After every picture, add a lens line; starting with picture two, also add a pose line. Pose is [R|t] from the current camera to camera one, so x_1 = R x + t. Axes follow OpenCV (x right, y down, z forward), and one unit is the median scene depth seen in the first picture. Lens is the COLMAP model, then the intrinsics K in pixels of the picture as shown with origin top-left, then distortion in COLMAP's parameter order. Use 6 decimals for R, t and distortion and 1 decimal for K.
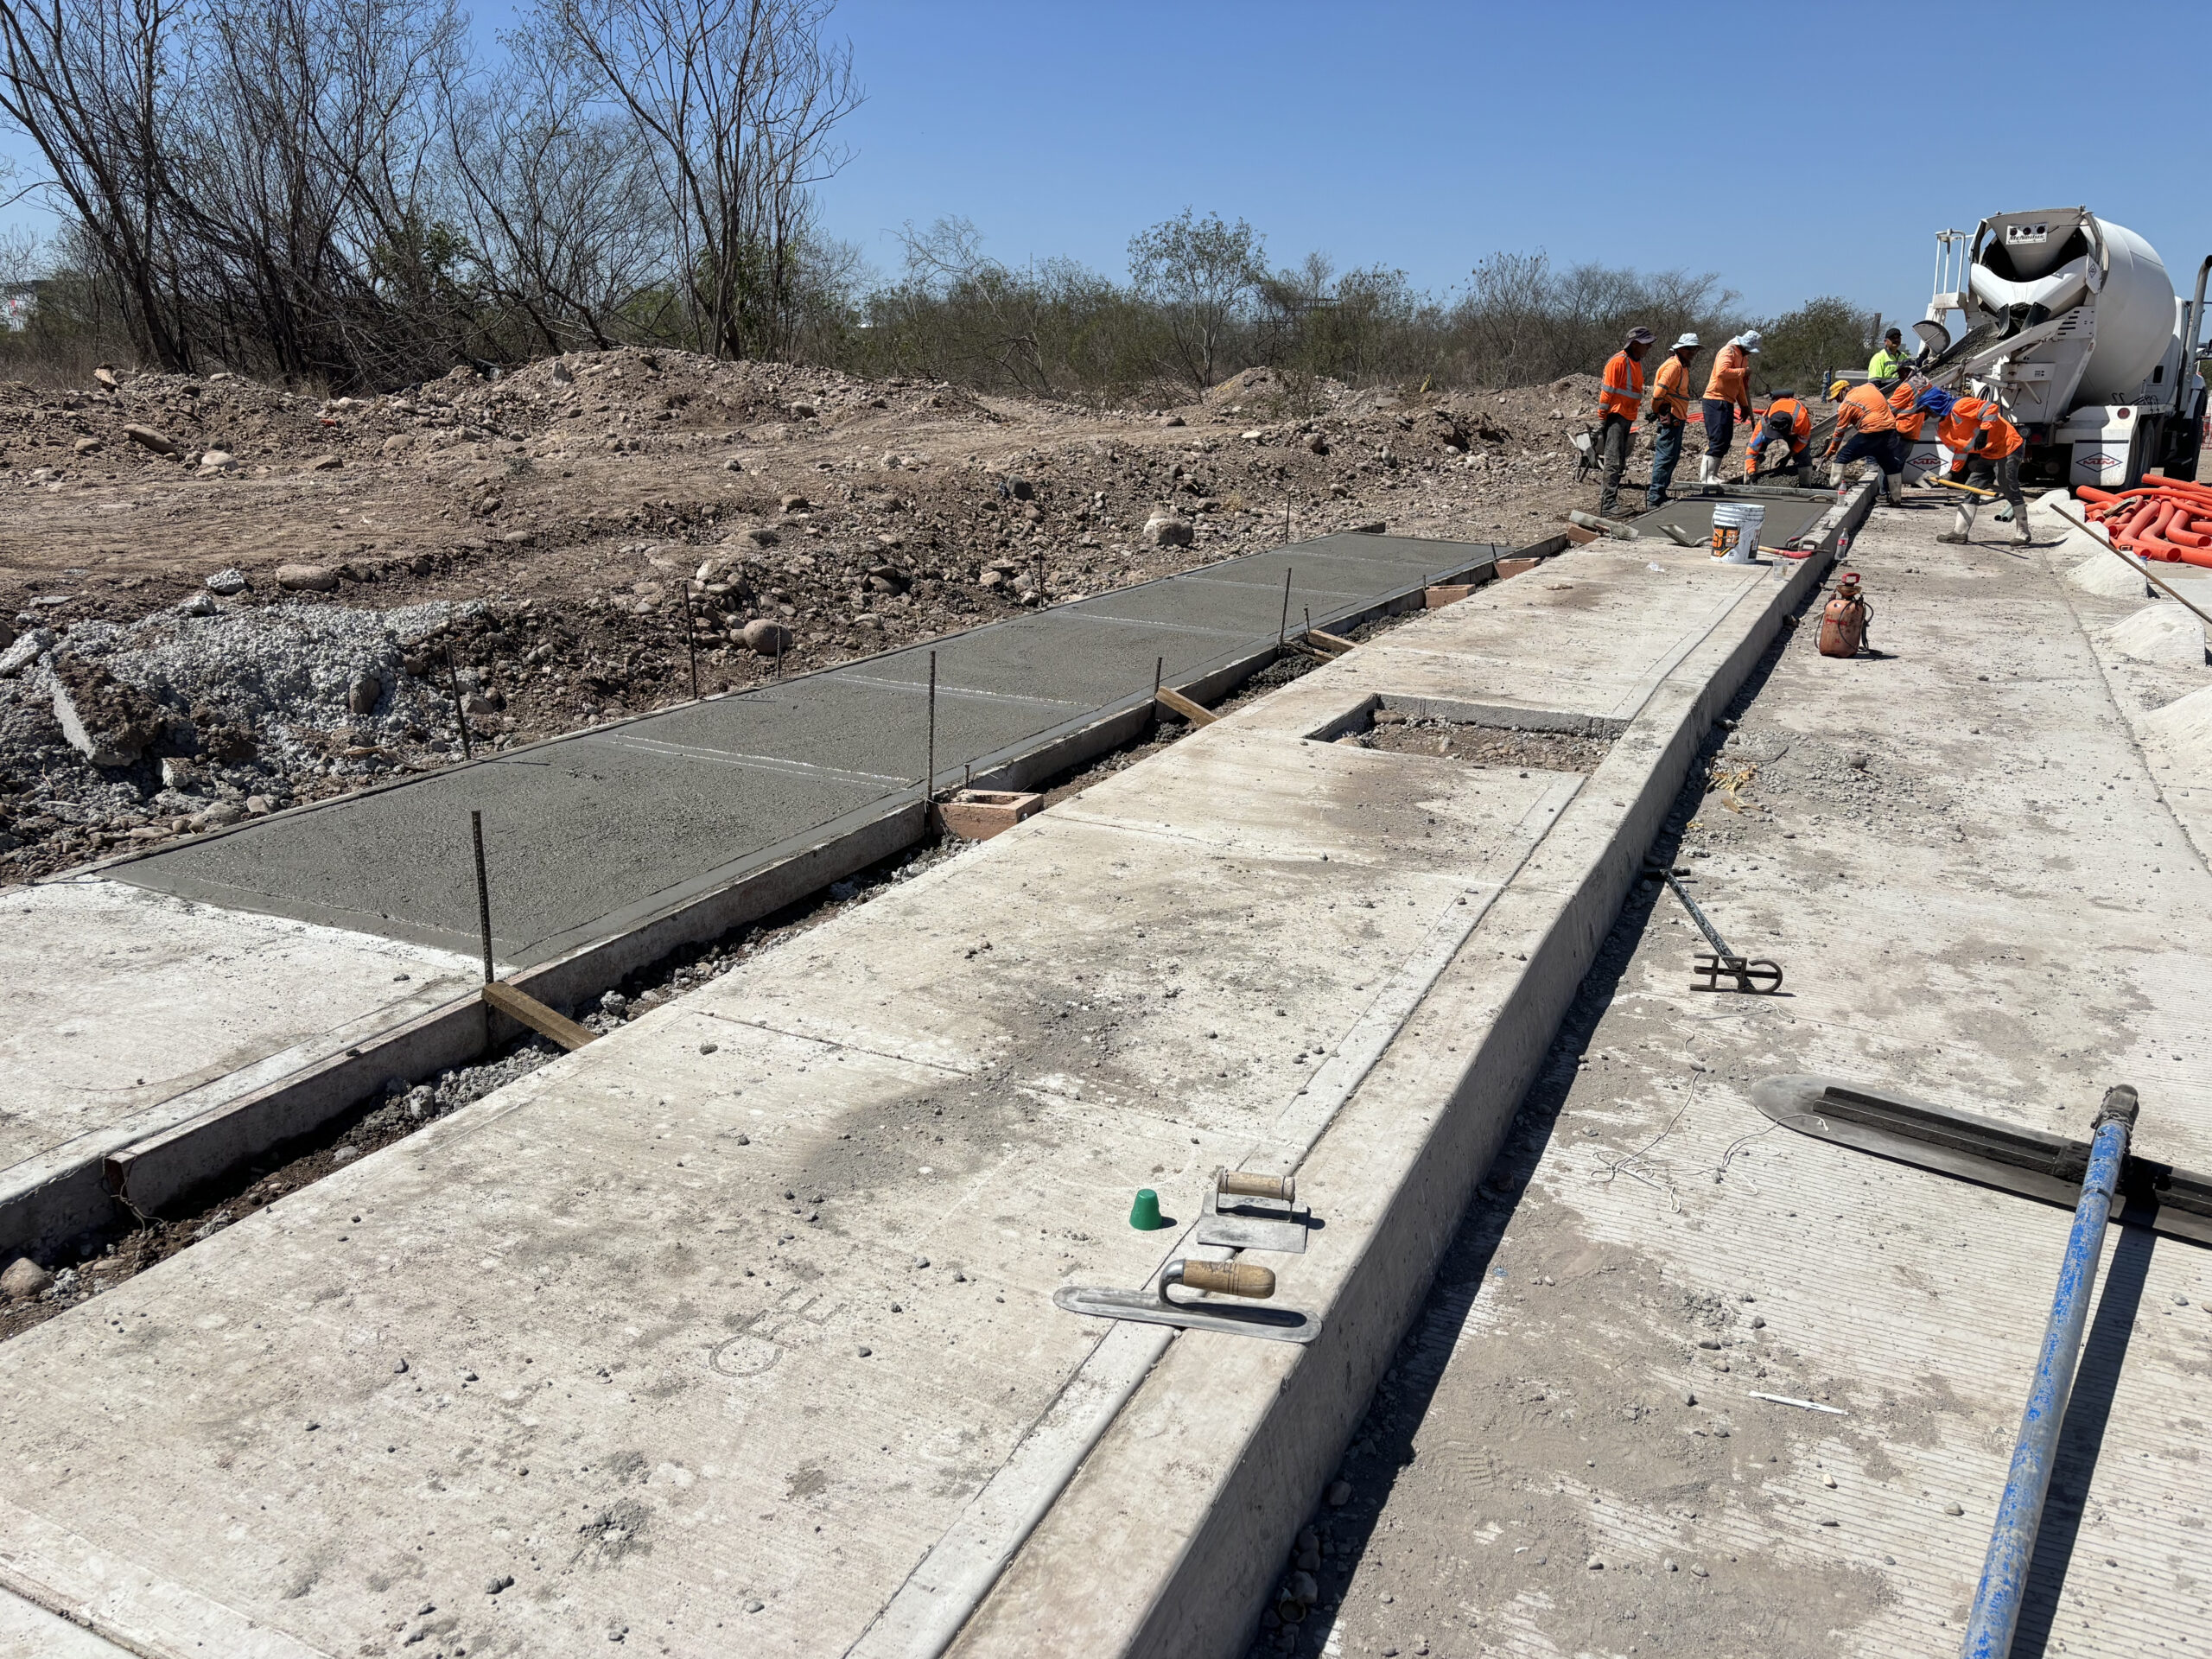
lens RADIAL K [[1698.7, 0, 1106.0], [0, 1698.7, 829.5], [0, 0, 1]] dist [0.111277, 0.004047]
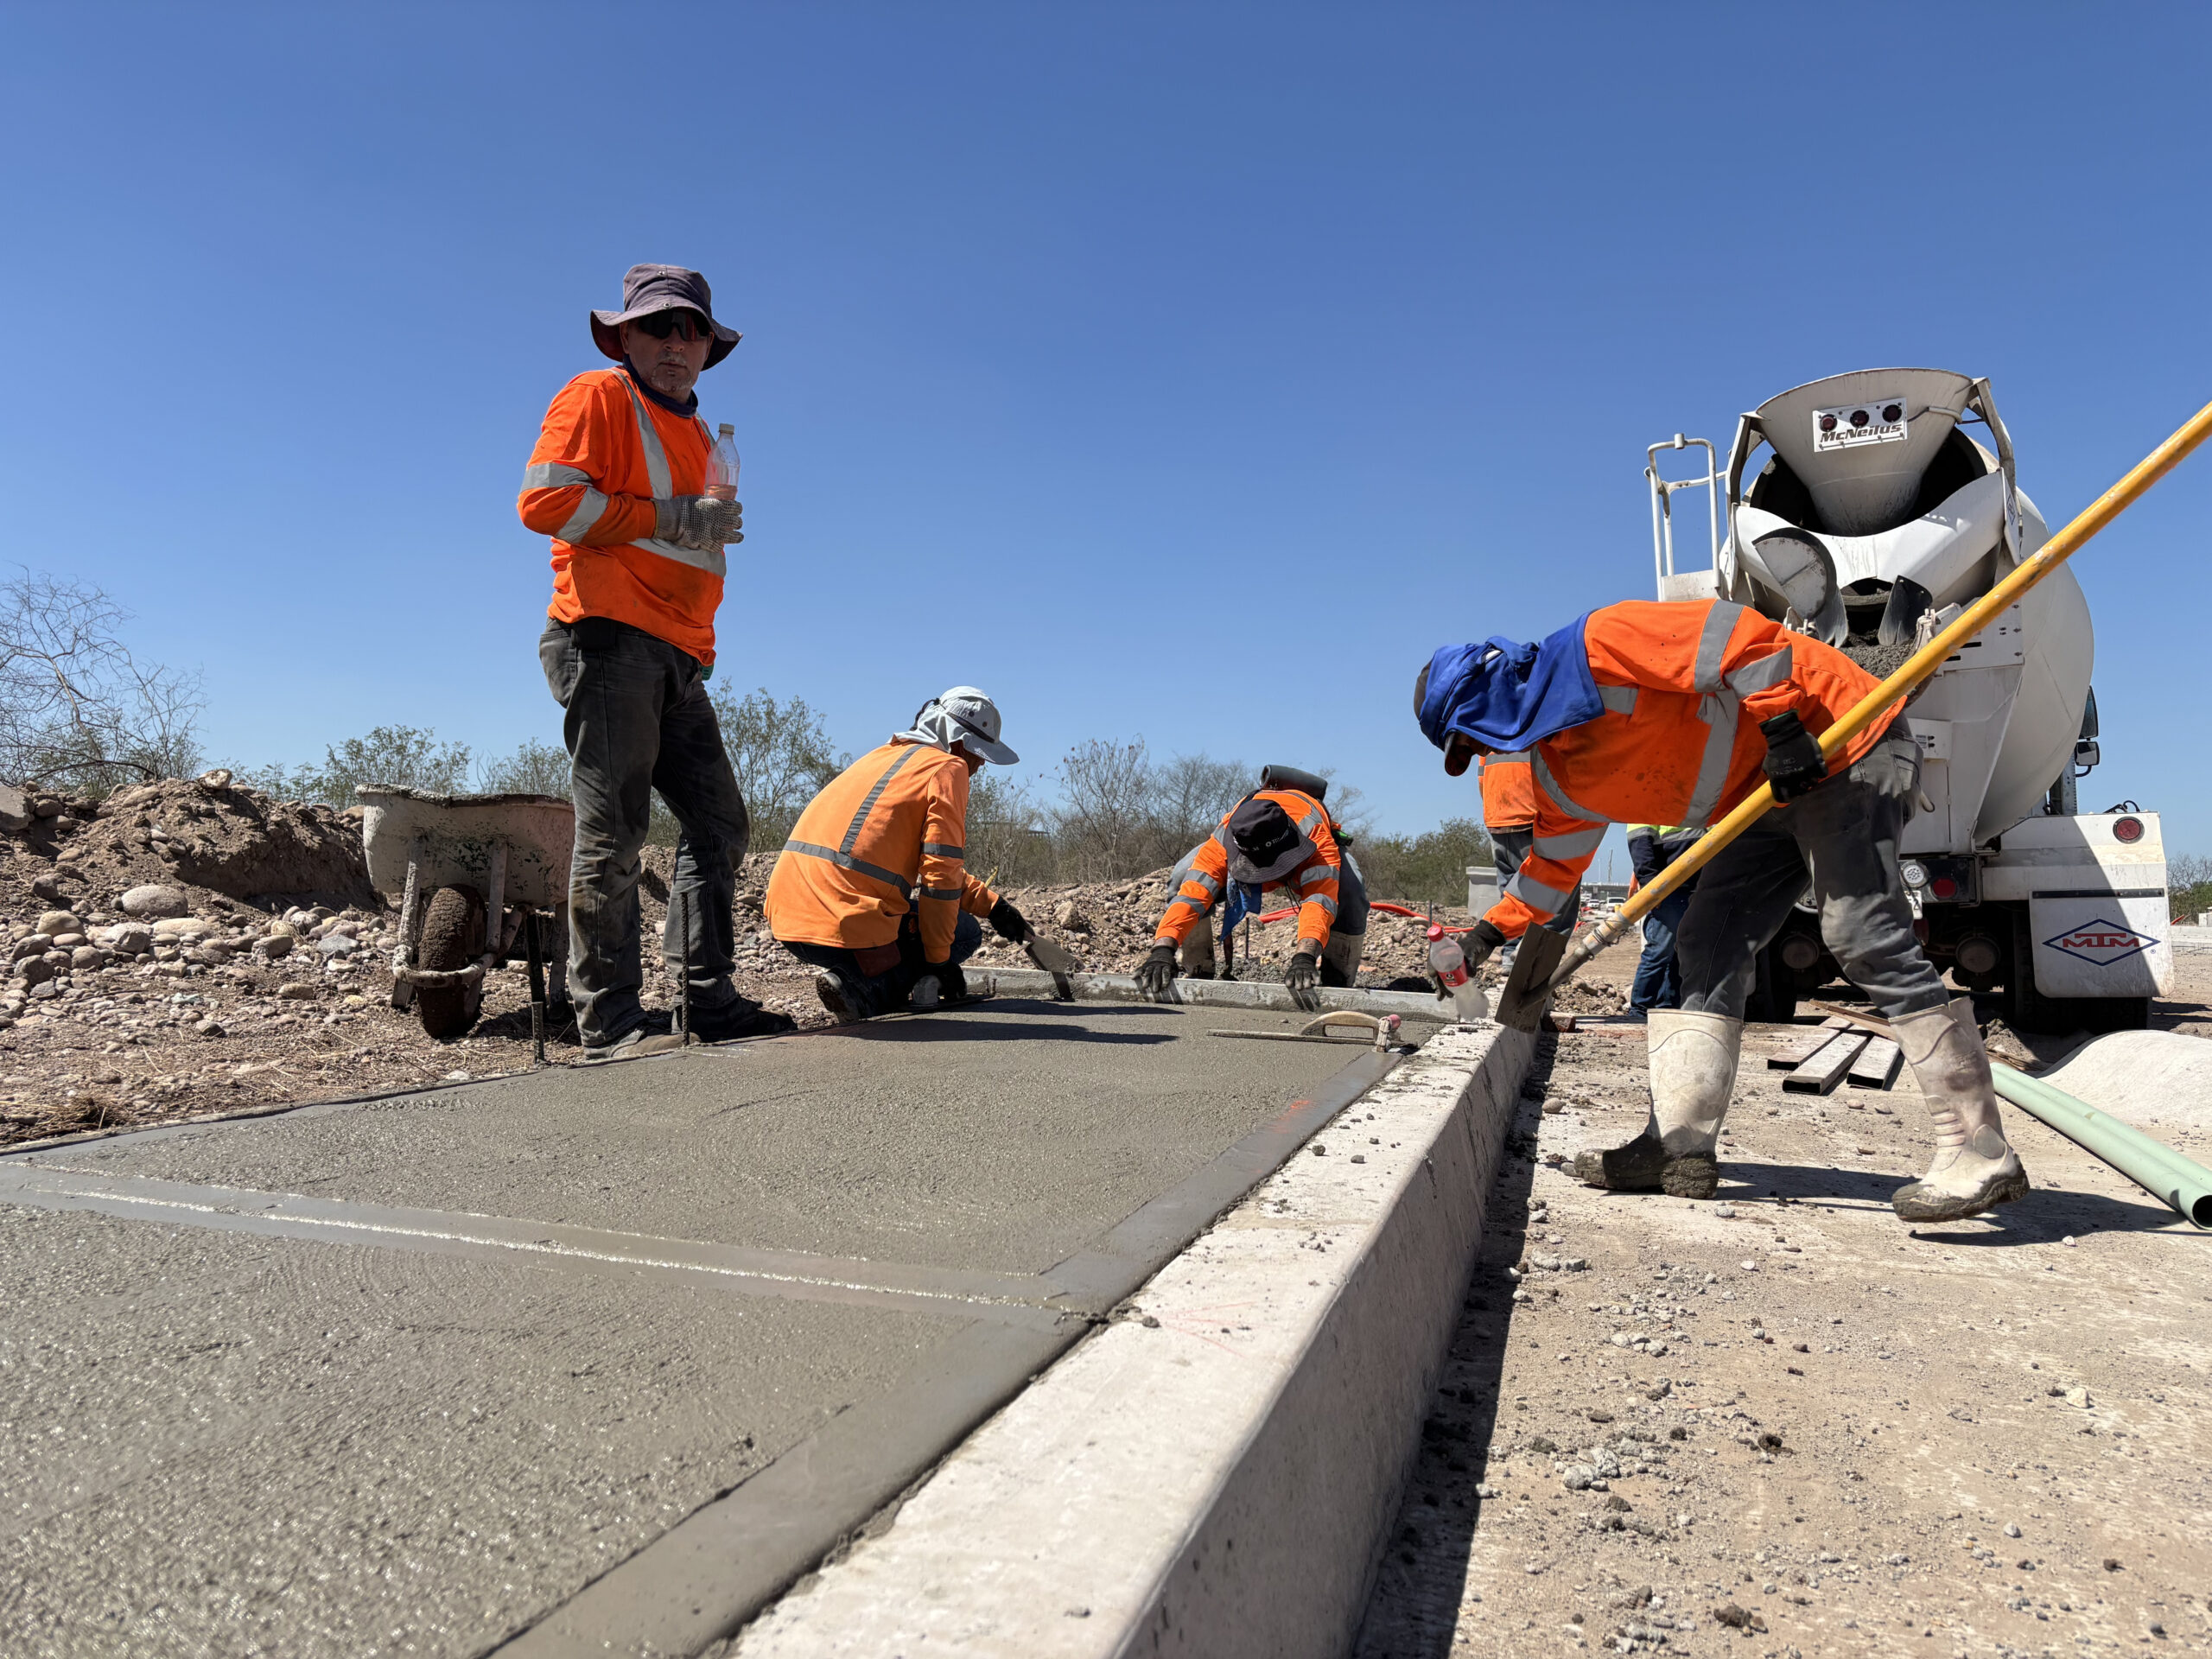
lens RADIAL K [[1698.7, 0, 1106.0], [0, 1698.7, 829.5], [0, 0, 1]] dist [0.111277, 0.004047]
pose [[0.985366, 0.016285, 0.169671, 0.258668], [0.035717, 0.953600, -0.298951, -0.117221], [-0.166667, 0.300636, 0.939063, 0.637971]]
